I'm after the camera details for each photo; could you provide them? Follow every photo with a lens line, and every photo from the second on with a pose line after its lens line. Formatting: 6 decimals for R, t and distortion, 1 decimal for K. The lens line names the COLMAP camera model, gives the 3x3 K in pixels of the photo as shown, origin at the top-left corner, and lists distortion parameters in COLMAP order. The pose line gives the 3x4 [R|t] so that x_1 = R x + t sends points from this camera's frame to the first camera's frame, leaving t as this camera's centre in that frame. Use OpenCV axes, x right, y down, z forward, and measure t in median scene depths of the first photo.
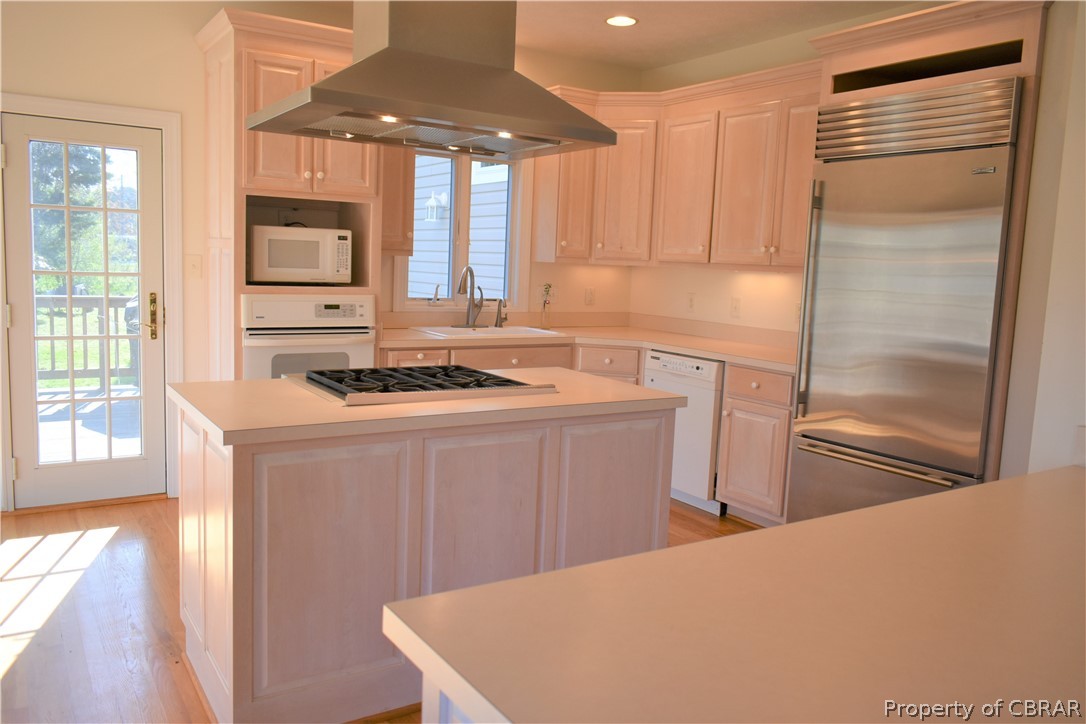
lens RADIAL K [[843.1, 0, 544.0], [0, 843.1, 359.6], [0, 0, 1]] dist [-0.008712, 0.001978]
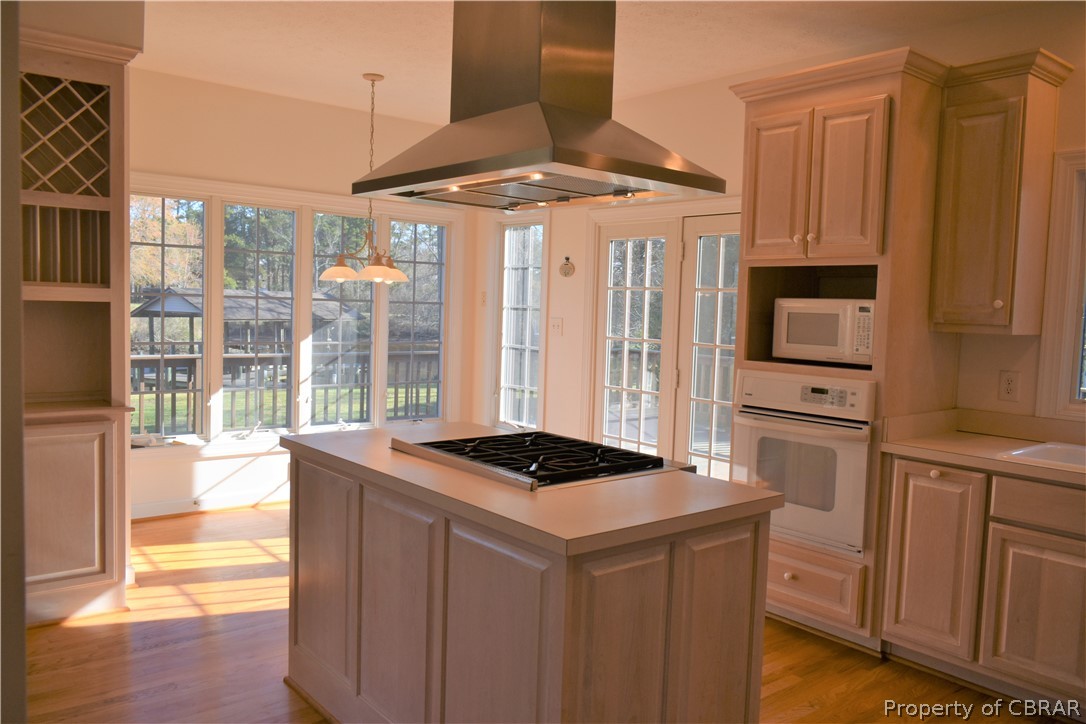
lens RADIAL K [[843.1, 0, 544.7], [0, 843.1, 364.1], [0, 0, 1]] dist [-0.008712, 0.001978]
pose [[0.121940, 0.035393, -0.991906, 0.543969], [-0.139877, 0.990003, 0.018129, -0.065895], [0.982632, 0.136534, 0.125671, 0.621491]]
